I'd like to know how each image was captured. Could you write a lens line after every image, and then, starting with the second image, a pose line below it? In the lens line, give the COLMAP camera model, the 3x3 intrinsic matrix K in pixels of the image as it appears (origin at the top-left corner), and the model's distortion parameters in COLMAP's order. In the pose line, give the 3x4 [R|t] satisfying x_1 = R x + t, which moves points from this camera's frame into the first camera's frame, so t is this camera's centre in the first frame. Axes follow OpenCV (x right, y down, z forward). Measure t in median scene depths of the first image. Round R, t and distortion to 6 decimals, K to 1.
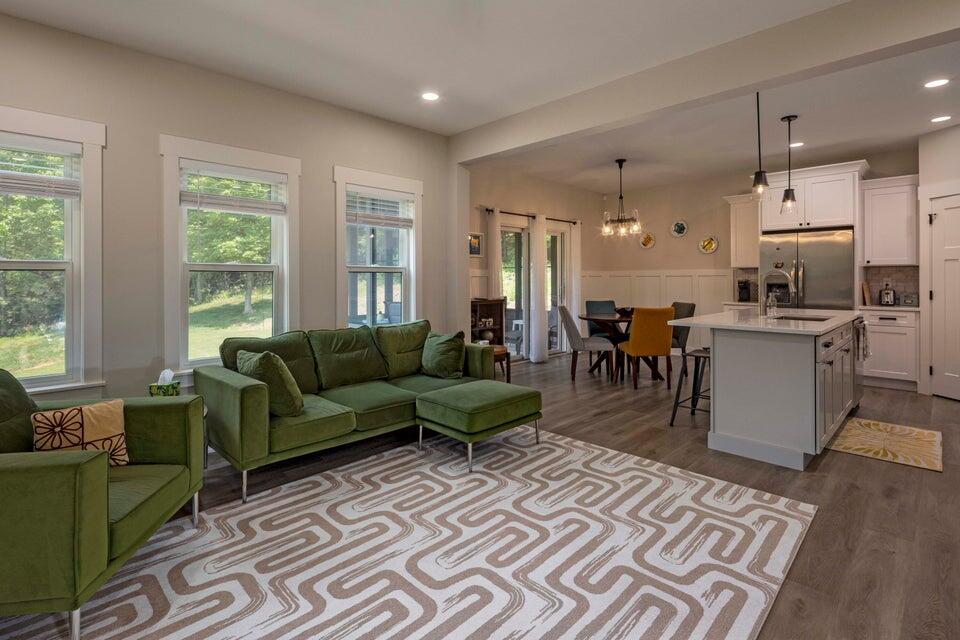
lens RADIAL K [[460.5, 0, 478.6], [0, 460.5, 275.7], [0, 0, 1]] dist [0.004943, -0.003272]
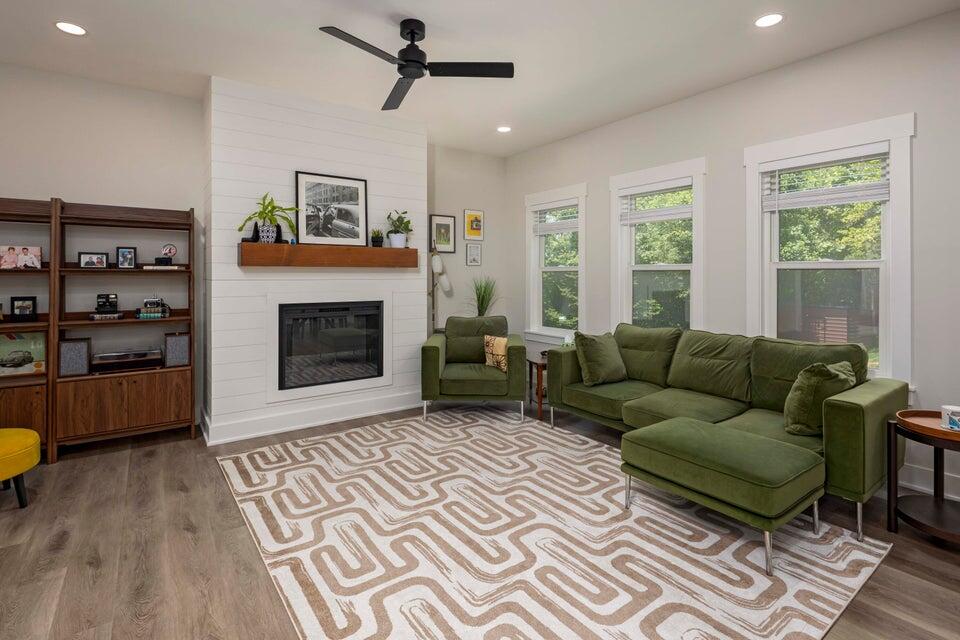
lens RADIAL K [[460.5, 0, 482.4], [0, 460.5, 288.0], [0, 0, 1]] dist [0.004943, -0.003272]
pose [[-0.148203, 0.029605, -0.988514, 0.847231], [0.004506, 0.999562, 0.029260, -0.003016], [0.988947, -0.000118, -0.148271, 0.863238]]
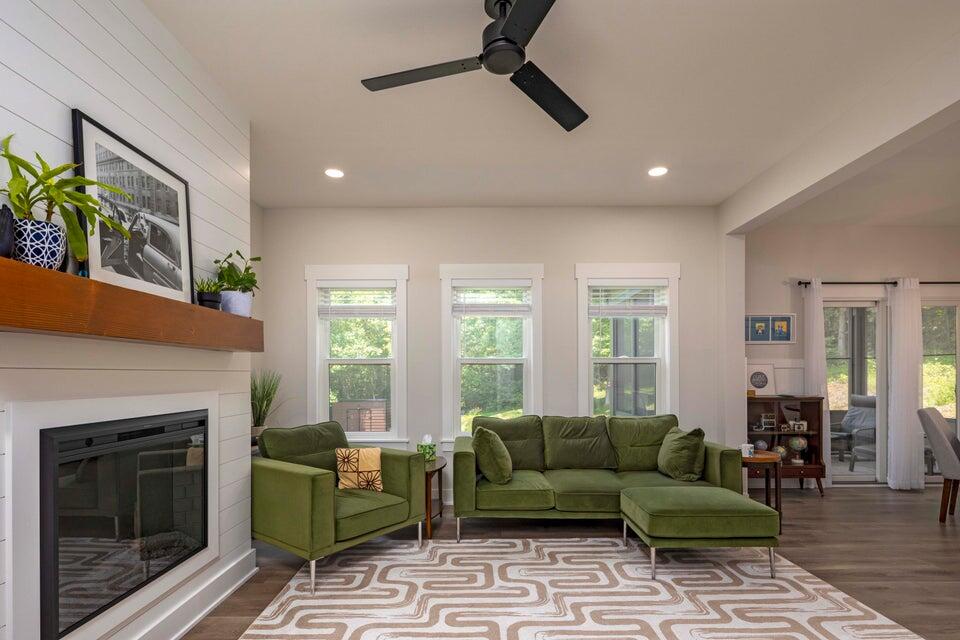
lens RADIAL K [[460.5, 0, 483.3], [0, 460.5, 379.8], [0, 0, 1]] dist [0.004943, -0.003272]
pose [[0.714359, 0.007922, -0.699734, 0.377401], [0.003760, 0.999878, 0.015159, 0.016462], [0.699769, -0.013460, 0.714242, 0.117721]]
